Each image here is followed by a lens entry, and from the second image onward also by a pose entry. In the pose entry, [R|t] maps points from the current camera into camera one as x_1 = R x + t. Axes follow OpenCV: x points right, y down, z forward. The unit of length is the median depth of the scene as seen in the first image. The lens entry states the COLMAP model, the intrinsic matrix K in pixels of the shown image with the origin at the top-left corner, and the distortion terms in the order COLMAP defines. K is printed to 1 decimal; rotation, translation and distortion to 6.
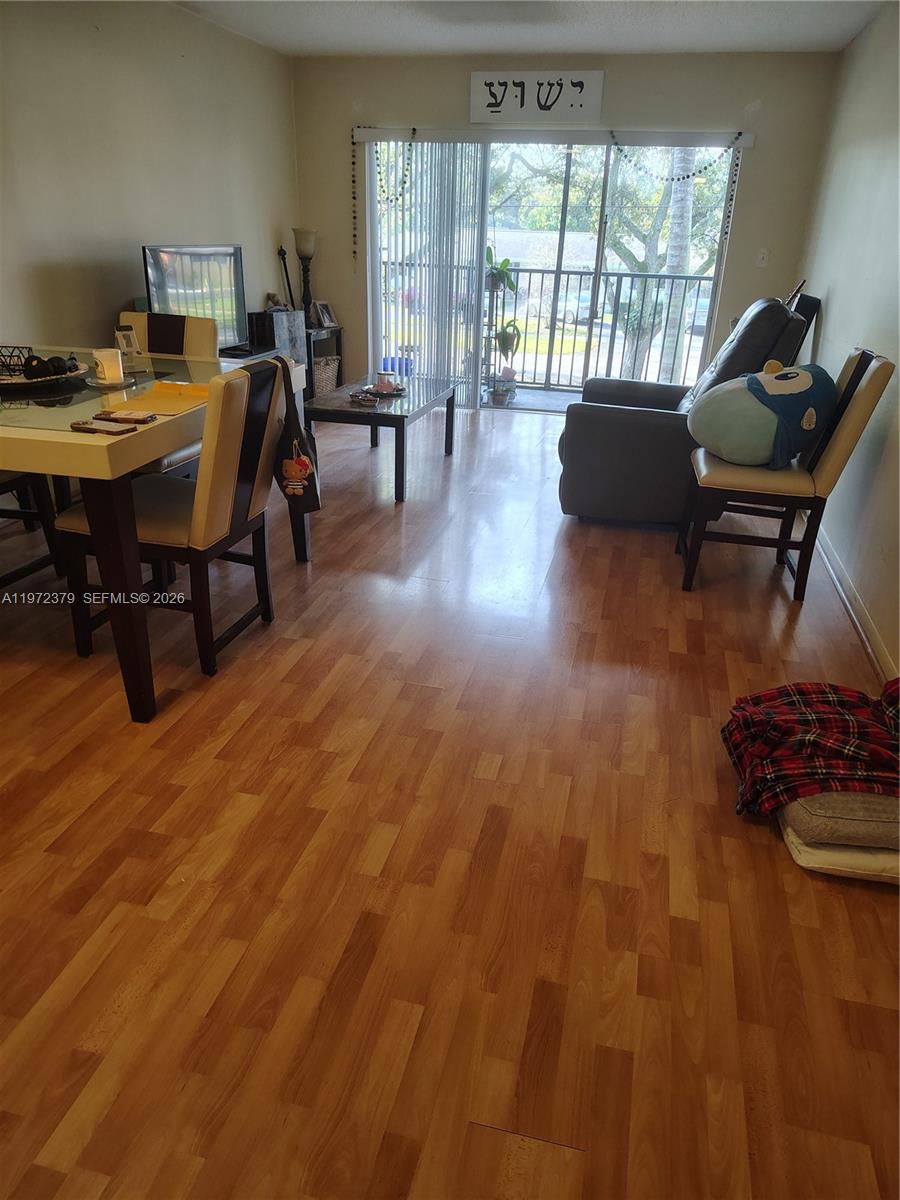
lens RADIAL K [[828.5, 0, 451.1], [0, 828.5, 602.0], [0, 0, 1]] dist [0.002725, 0.000546]
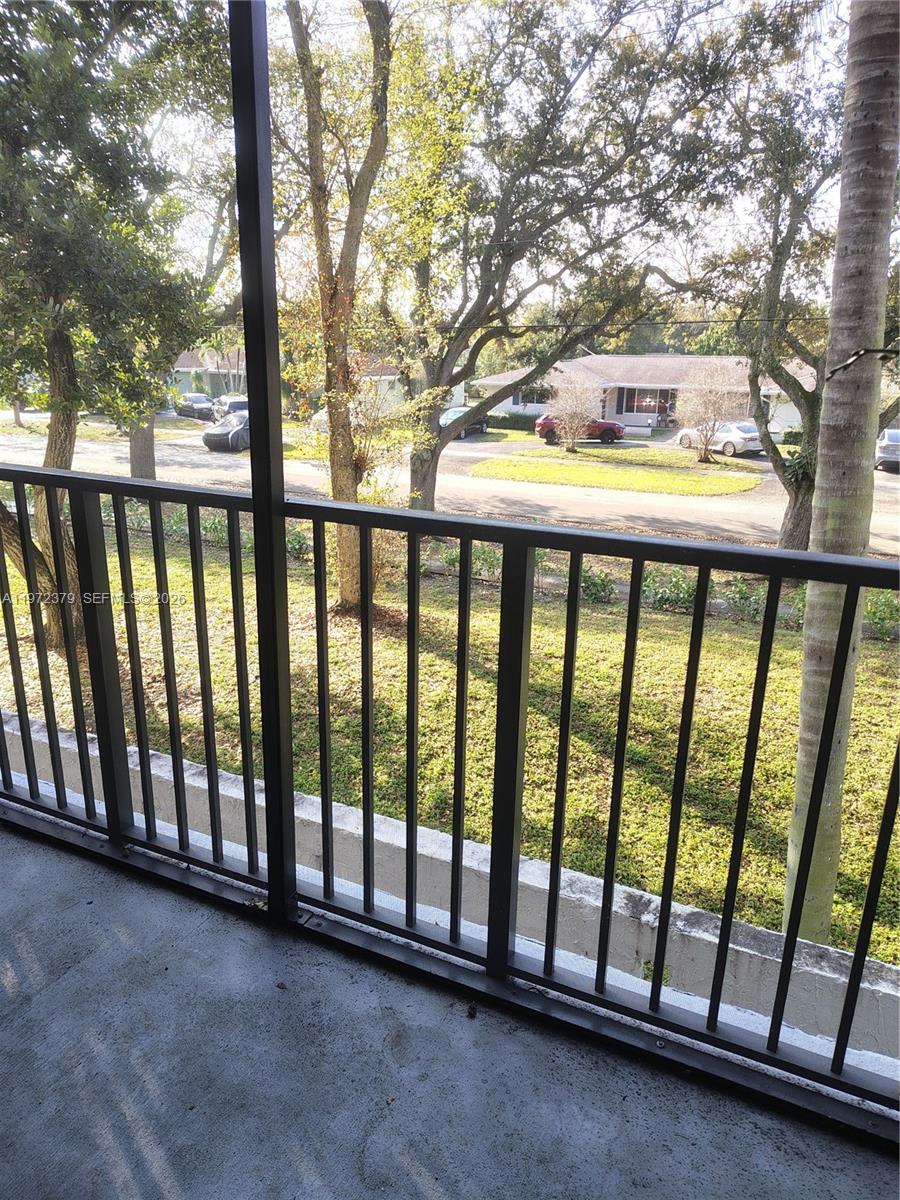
lens RADIAL K [[828.5, 0, 448.2], [0, 828.5, 601.4], [0, 0, 1]] dist [0.002725, 0.000546]
pose [[0.978222, 0.043222, -0.203010, 0.059527], [-0.070443, 0.989160, -0.128840, -0.089144], [0.195240, 0.140335, 0.970663, 0.203882]]
